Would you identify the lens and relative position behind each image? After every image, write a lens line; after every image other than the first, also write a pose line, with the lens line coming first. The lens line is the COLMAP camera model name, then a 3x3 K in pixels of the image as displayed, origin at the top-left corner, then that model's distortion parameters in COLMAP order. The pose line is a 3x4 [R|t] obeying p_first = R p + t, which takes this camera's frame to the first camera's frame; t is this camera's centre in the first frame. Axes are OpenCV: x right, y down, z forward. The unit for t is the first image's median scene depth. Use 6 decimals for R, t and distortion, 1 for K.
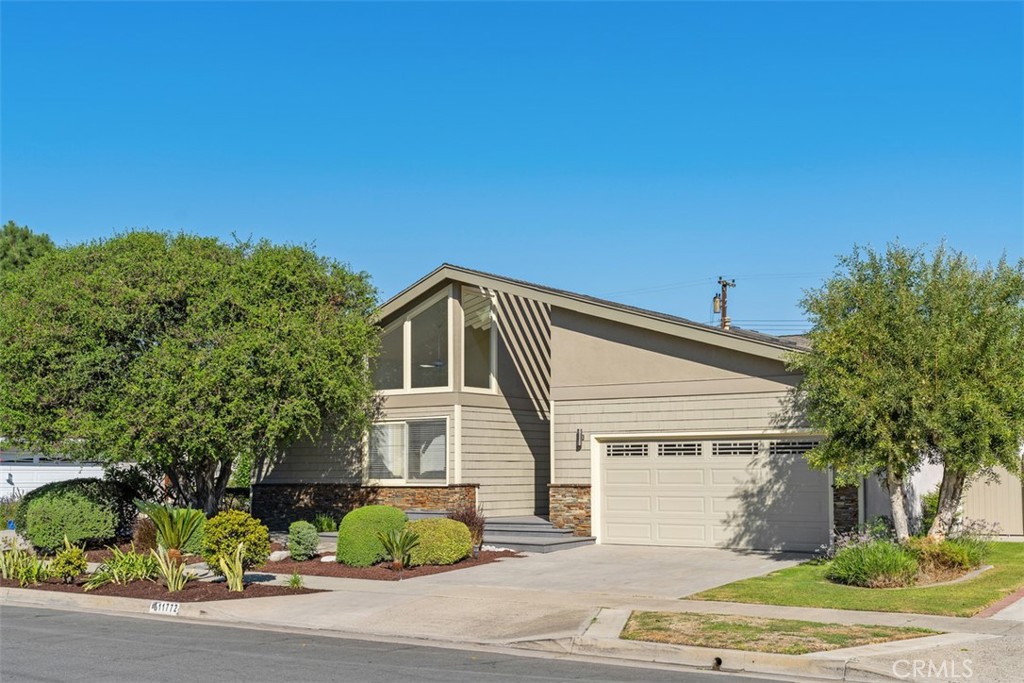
lens RADIAL K [[1143.3, 0, 512.0], [0, 1143.3, 341.5], [0, 0, 1]] dist [-0.118901, 0.288302]
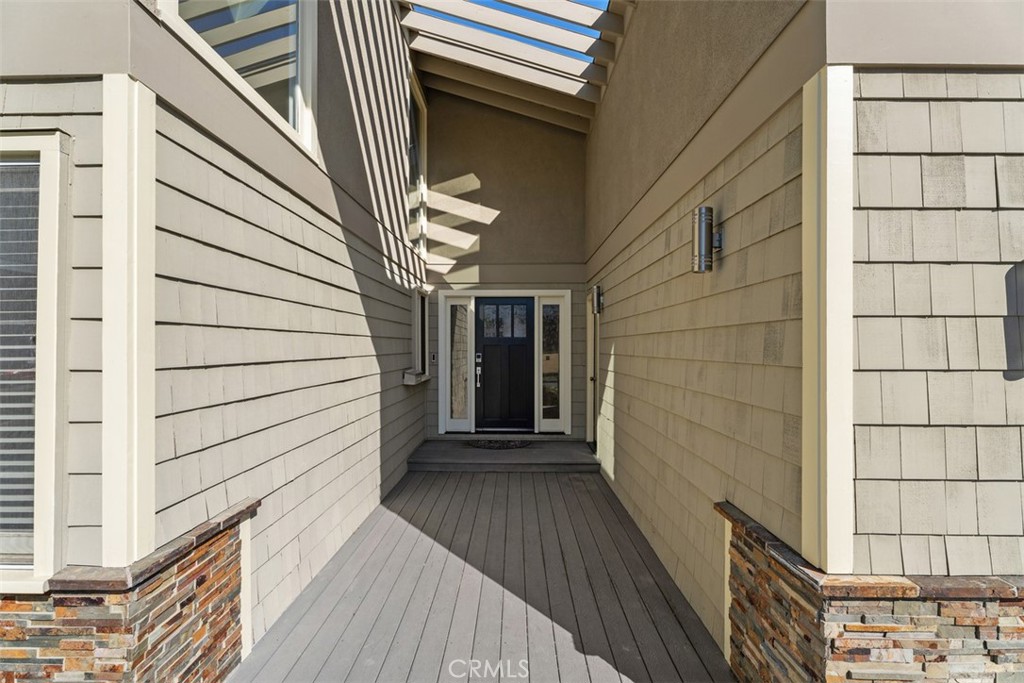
lens RADIAL K [[478.8, 0, 512.0], [0, 478.8, 341.5], [0, 0, 1]] dist [-0.000333, -0.000121]
pose [[0.838660, 0.011548, 0.544532, -0.042257], [-0.063362, 0.995055, 0.076484, 0.091540], [-0.540957, -0.098647, 0.835245, 0.995117]]
